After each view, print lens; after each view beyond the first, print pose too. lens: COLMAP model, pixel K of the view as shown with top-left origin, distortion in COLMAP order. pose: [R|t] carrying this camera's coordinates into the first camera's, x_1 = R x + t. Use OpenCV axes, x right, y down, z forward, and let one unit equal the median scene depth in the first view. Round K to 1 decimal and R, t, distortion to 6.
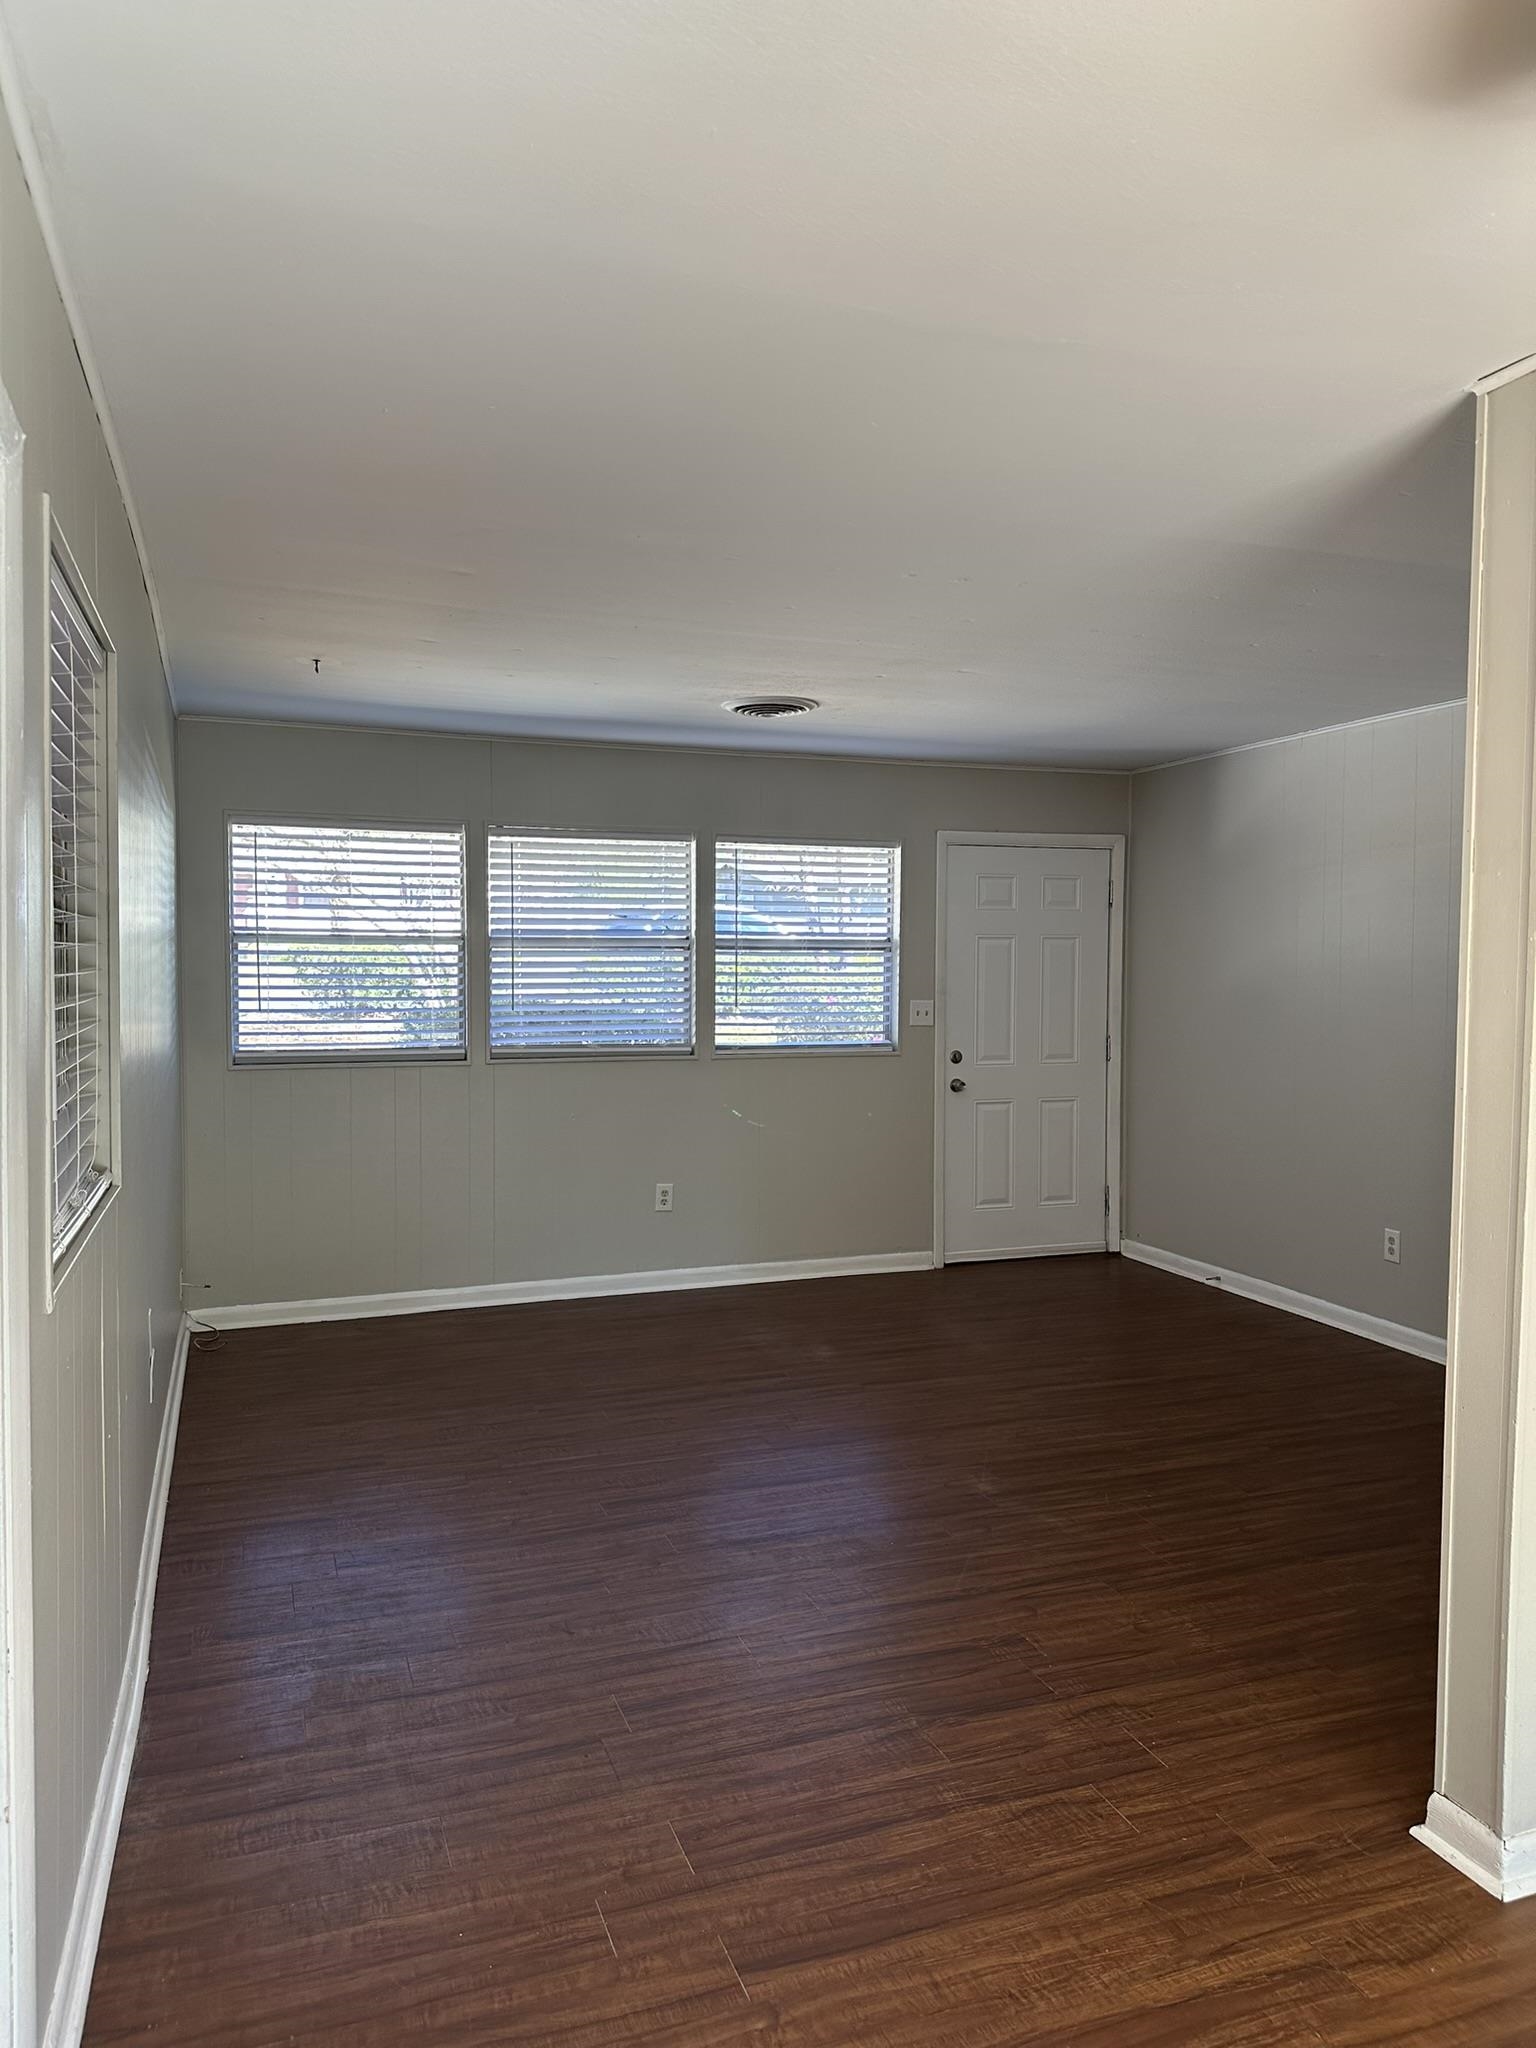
lens RADIAL K [[1333.5, 0, 768.0], [0, 1333.5, 1024.0], [0, 0, 1]] dist [0.092183, -0.095888]
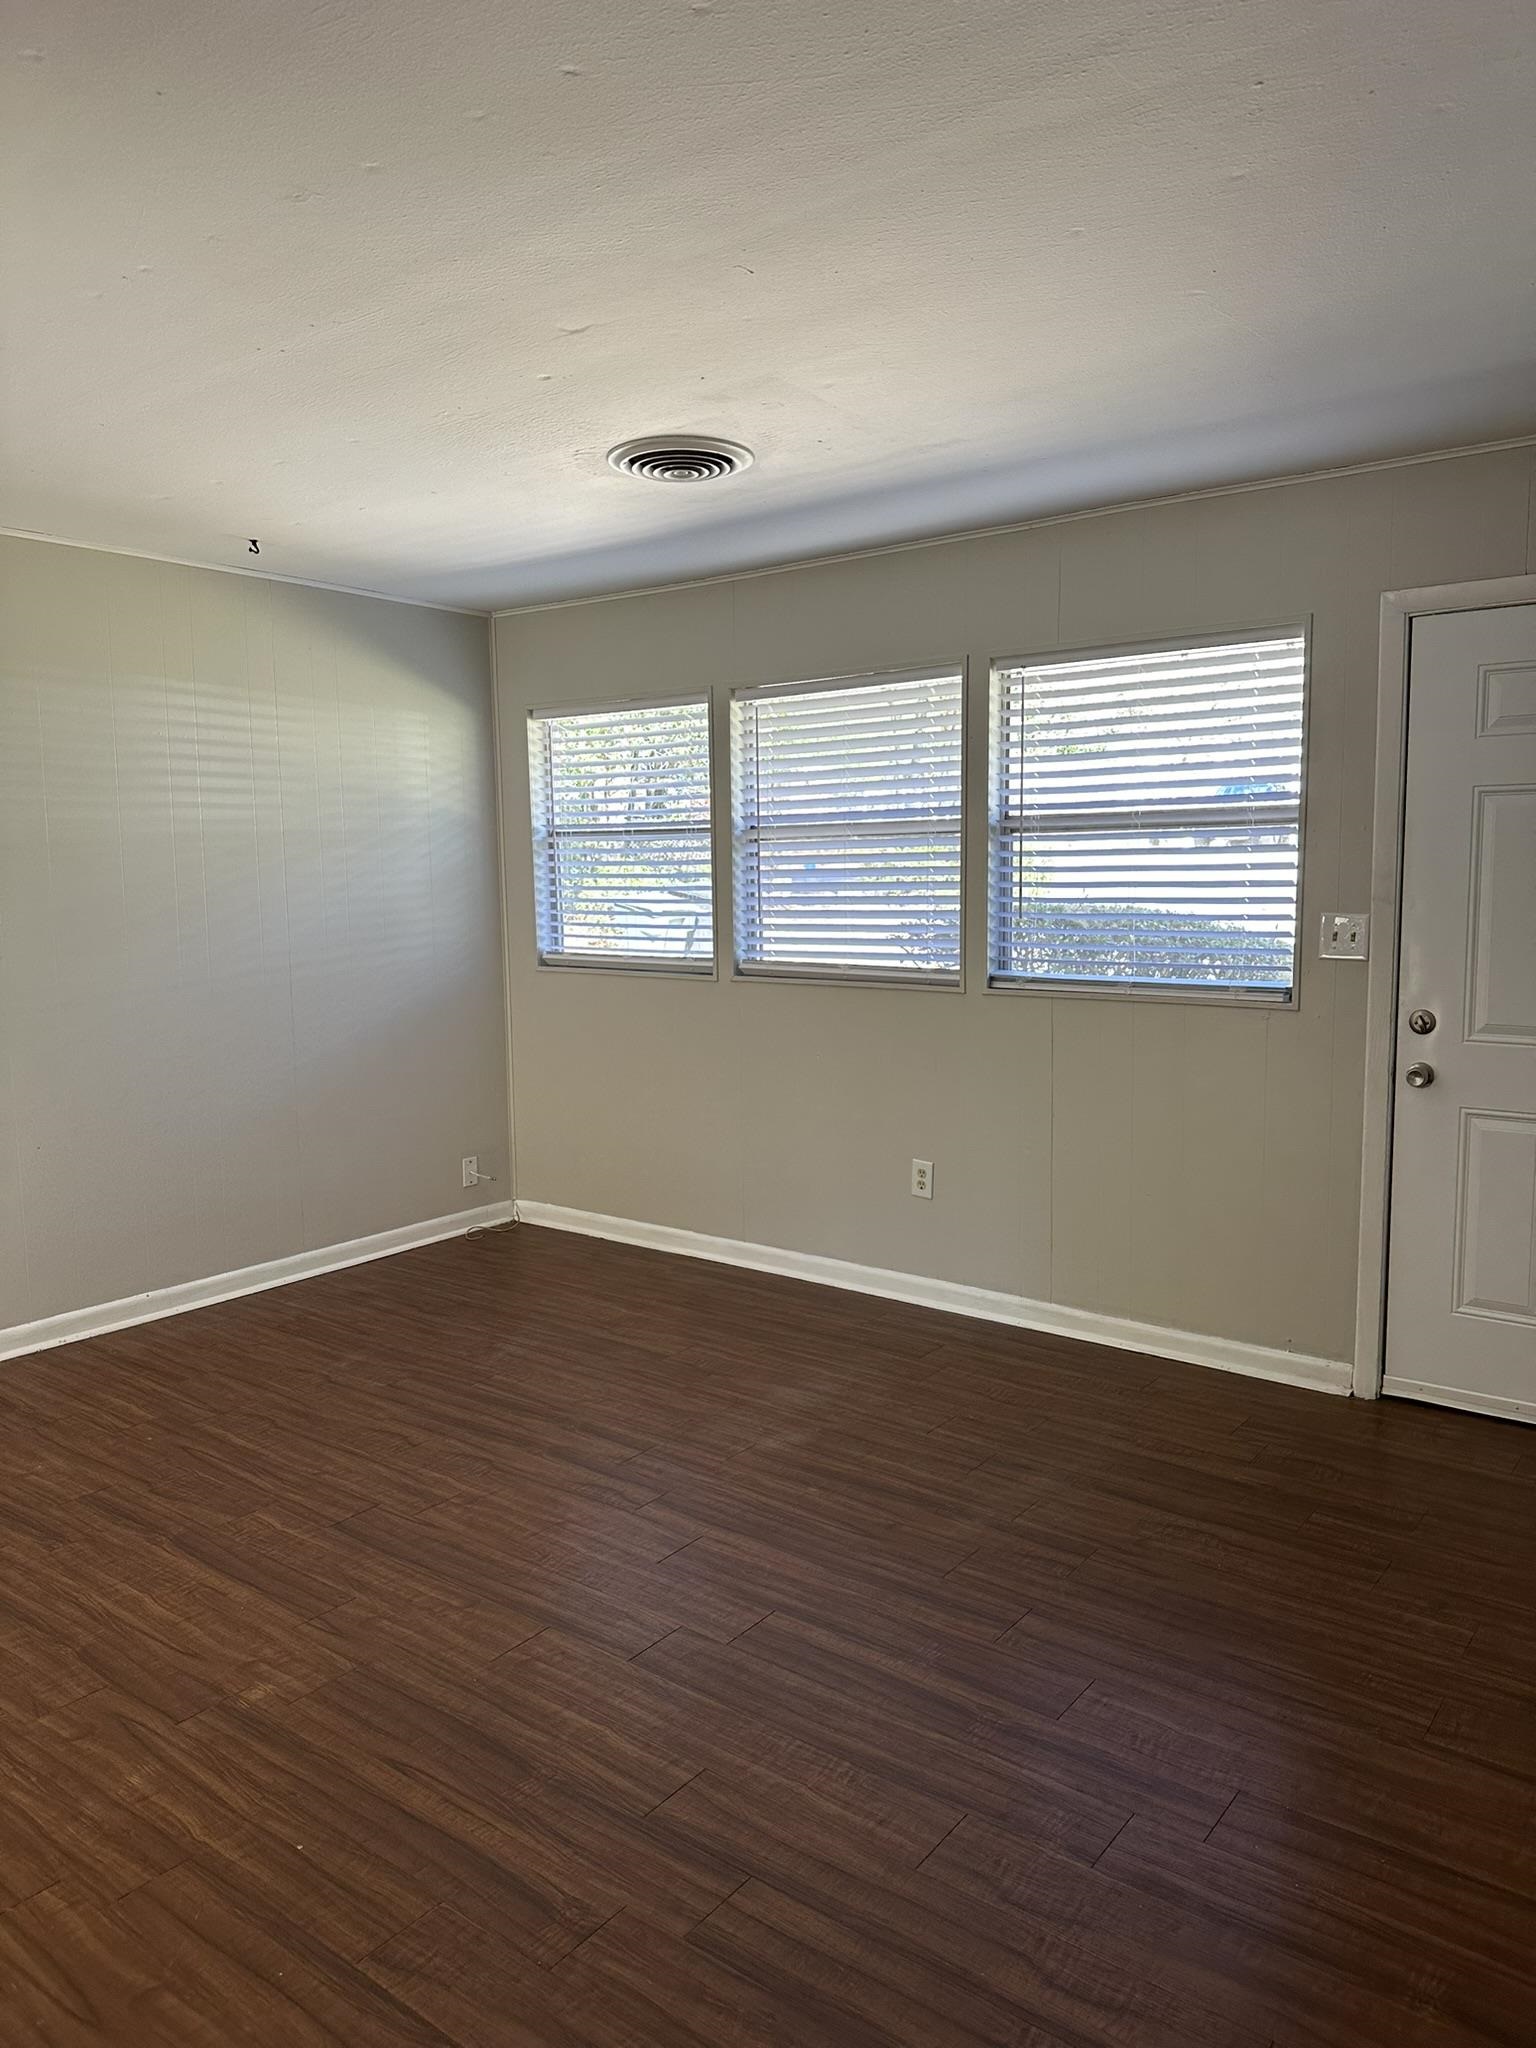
lens RADIAL K [[1380.9, 0, 799.2], [0, 1380.9, 1034.6], [0, 0, 1]] dist [-0.005369, -0.003390]
pose [[0.567765, 0.092856, -0.817937, 0.584607], [-0.022609, 0.995002, 0.097264, -0.023800], [0.822880, -0.036730, 0.567027, 0.619957]]
